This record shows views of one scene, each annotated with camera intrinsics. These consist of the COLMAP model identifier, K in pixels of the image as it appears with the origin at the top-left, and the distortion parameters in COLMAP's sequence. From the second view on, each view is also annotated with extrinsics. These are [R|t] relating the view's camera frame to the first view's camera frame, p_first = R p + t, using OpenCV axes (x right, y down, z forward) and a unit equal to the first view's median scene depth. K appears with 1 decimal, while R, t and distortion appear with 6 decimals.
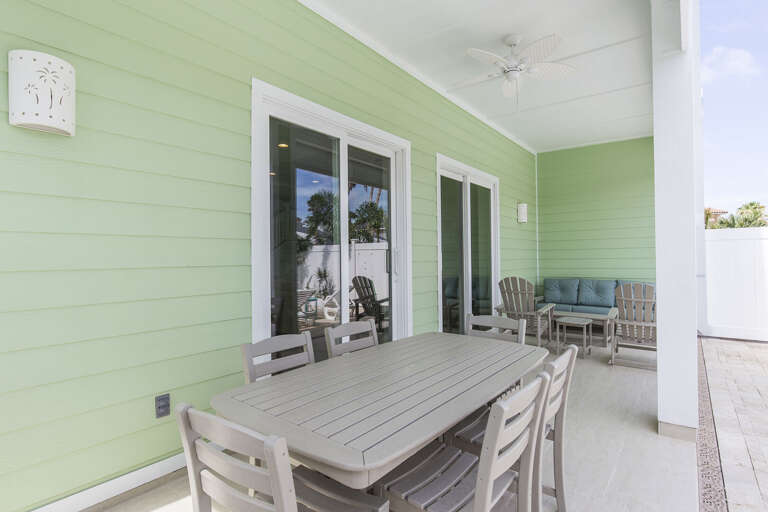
lens RADIAL K [[406.3, 0, 384.0], [0, 406.3, 256.0], [0, 0, 1]] dist [-0.001657, -0.000433]
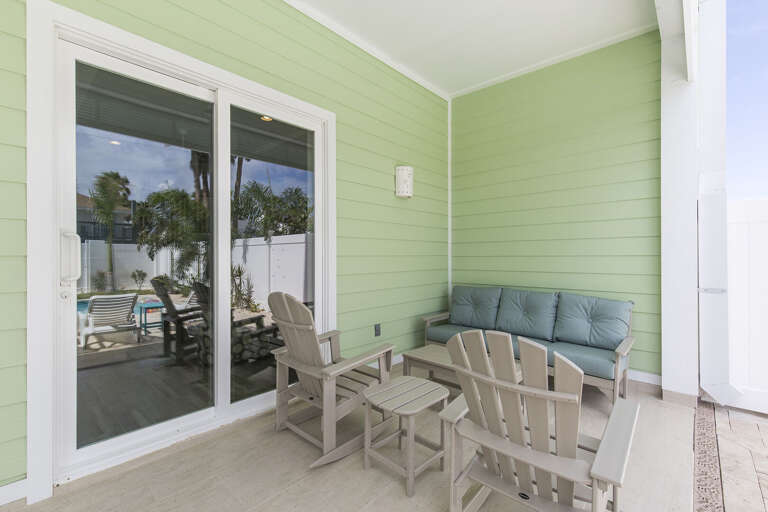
lens RADIAL K [[343.2, 0, 384.0], [0, 343.2, 256.0], [0, 0, 1]] dist [0.001826, 0.000139]
pose [[0.996814, 0.006408, -0.079500, 0.264473], [-0.005115, 0.999851, 0.016464, -0.000783], [0.079594, -0.016005, 0.996699, 0.356577]]
